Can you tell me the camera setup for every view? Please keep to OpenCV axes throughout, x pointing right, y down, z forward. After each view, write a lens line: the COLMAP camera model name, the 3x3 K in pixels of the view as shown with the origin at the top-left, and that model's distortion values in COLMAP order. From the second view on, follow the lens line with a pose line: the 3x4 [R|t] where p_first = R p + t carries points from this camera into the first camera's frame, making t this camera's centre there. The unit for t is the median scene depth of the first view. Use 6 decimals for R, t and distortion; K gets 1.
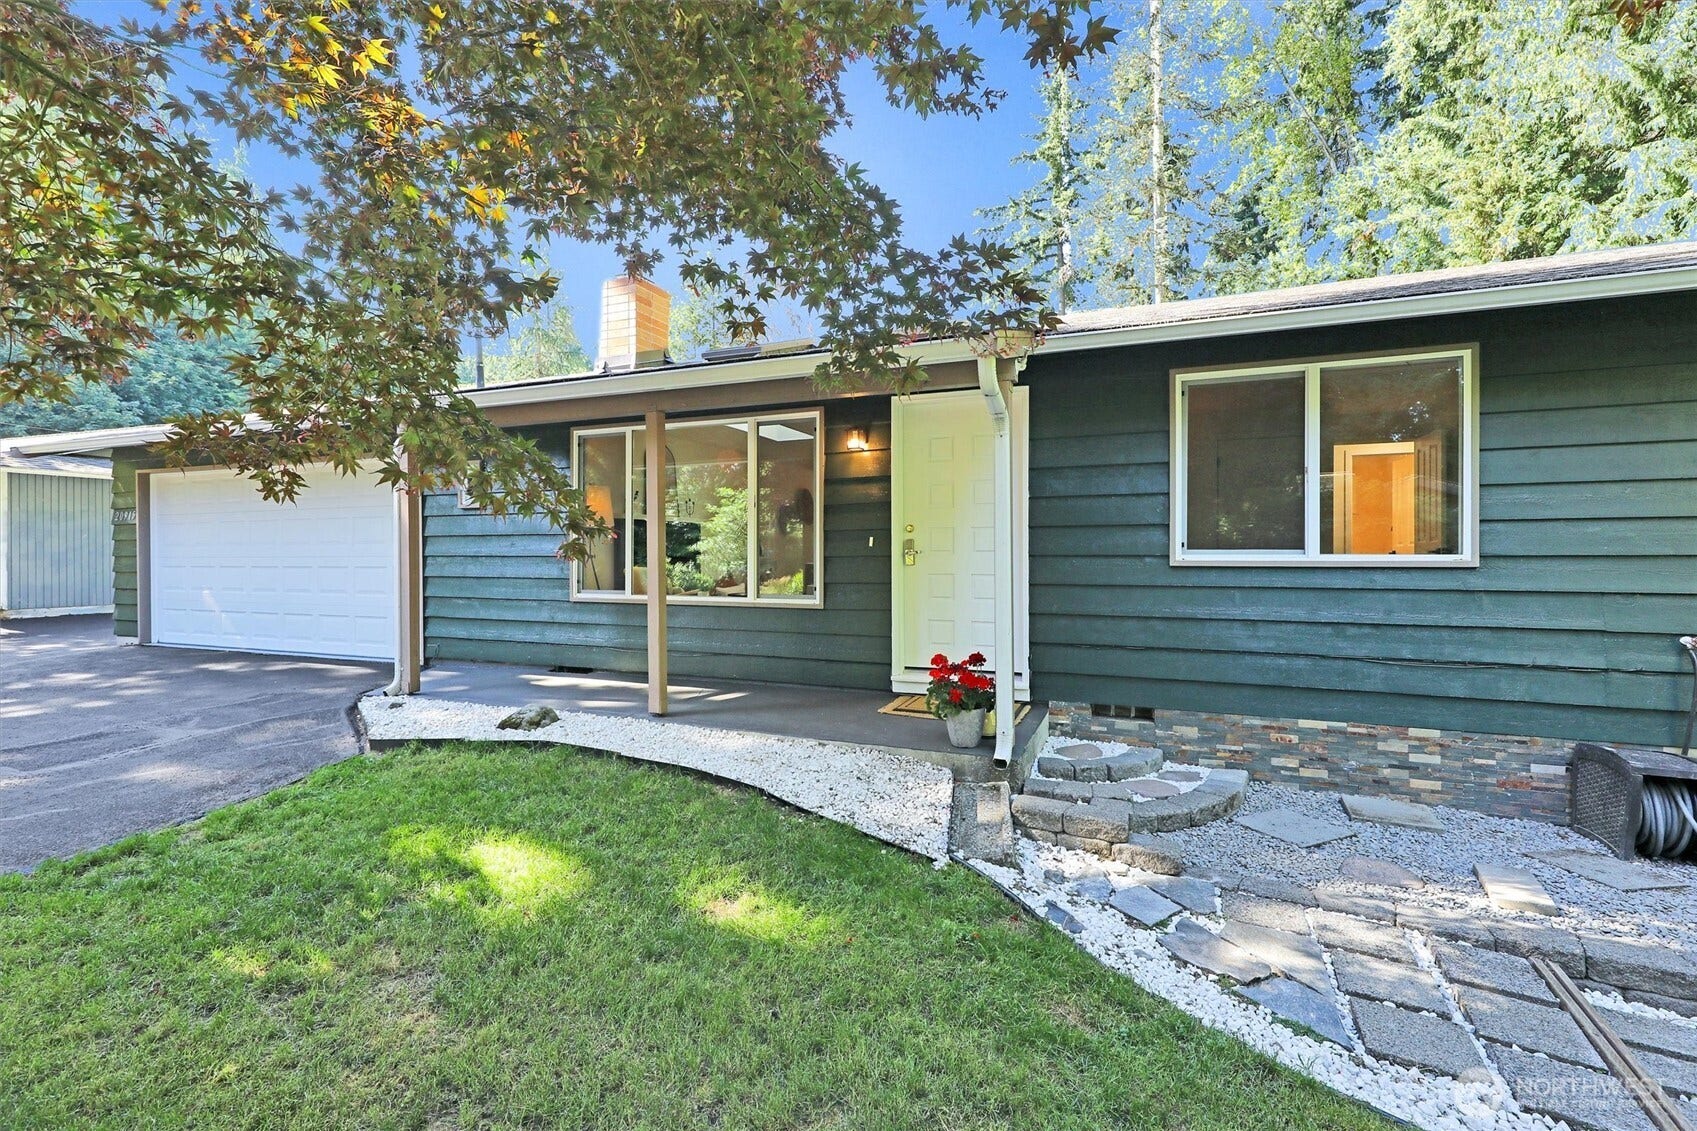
lens RADIAL K [[715.7, 0, 852.8], [0, 715.7, 563.6], [0, 0, 1]] dist [0.013808, -0.006135]
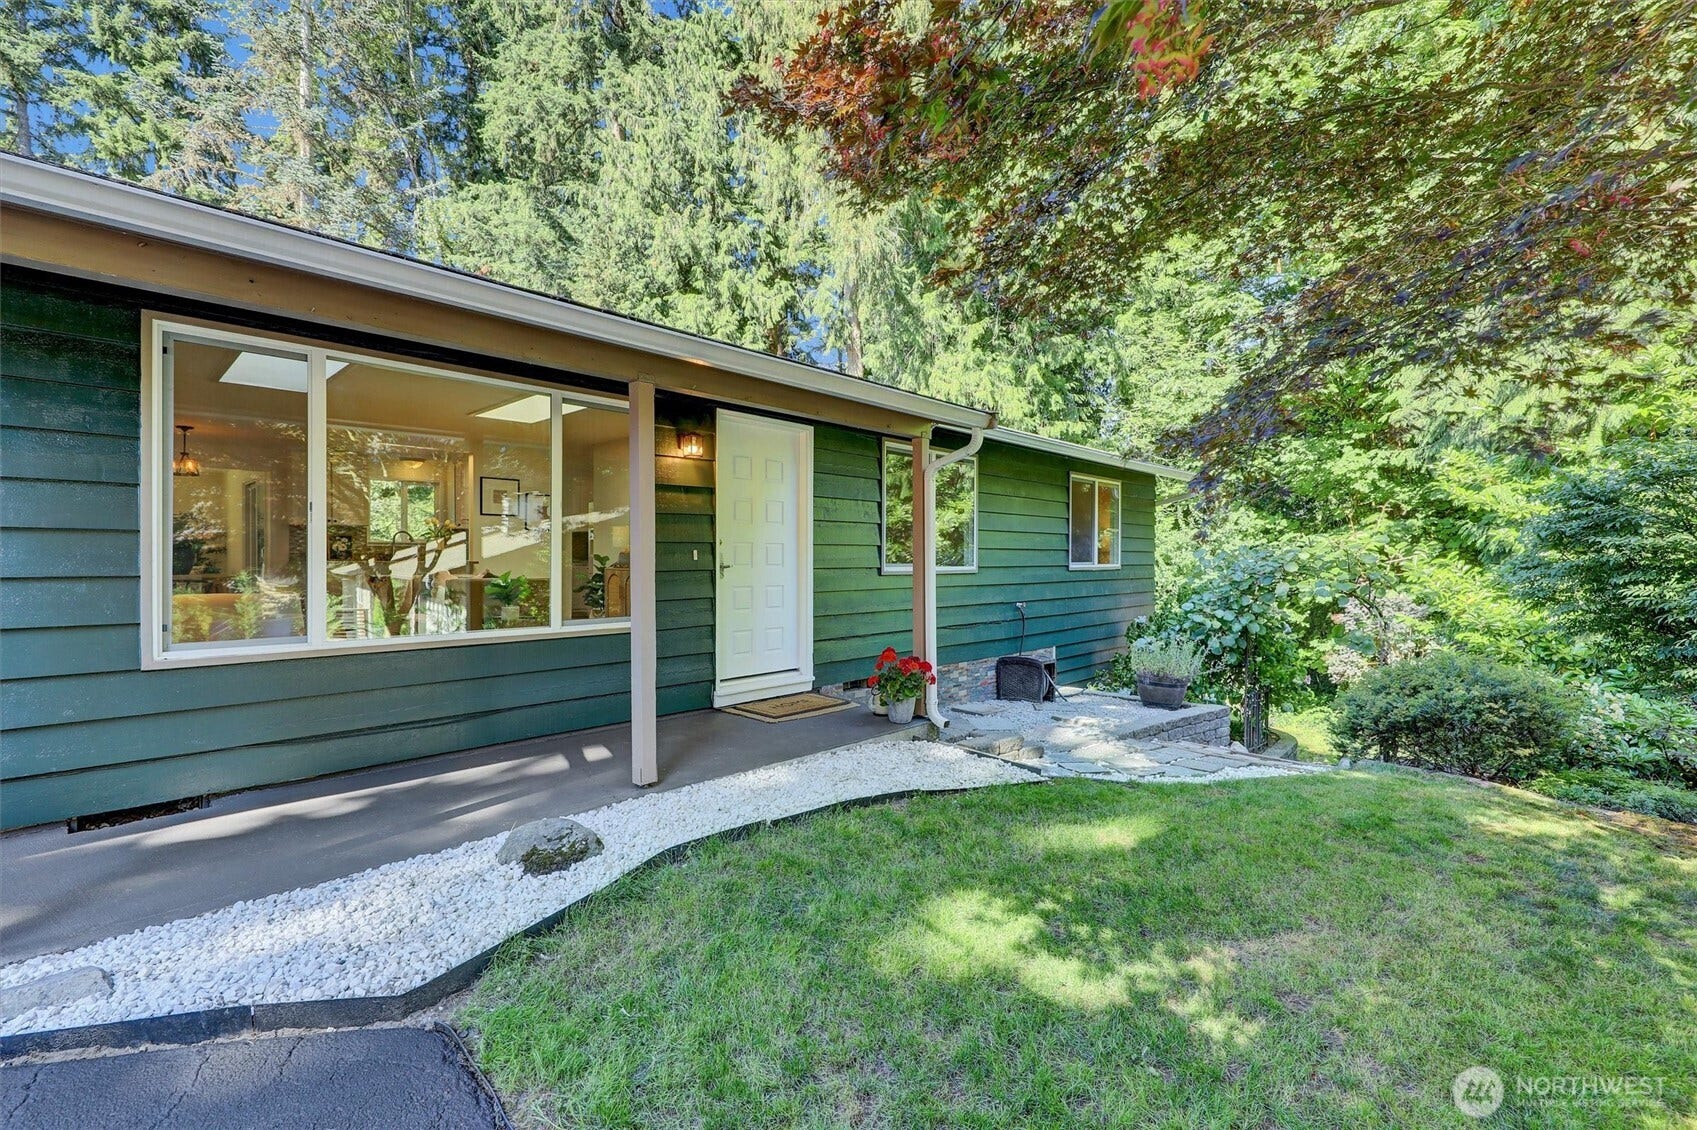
lens RADIAL K [[715.7, 0, 852.8], [0, 715.7, 563.1], [0, 0, 1]] dist [0.013808, -0.006135]
pose [[0.398563, -0.006621, 0.917117, -0.777414], [0.001557, 0.999977, 0.006543, -0.026079], [-0.917140, -0.001179, 0.398564, 0.433277]]
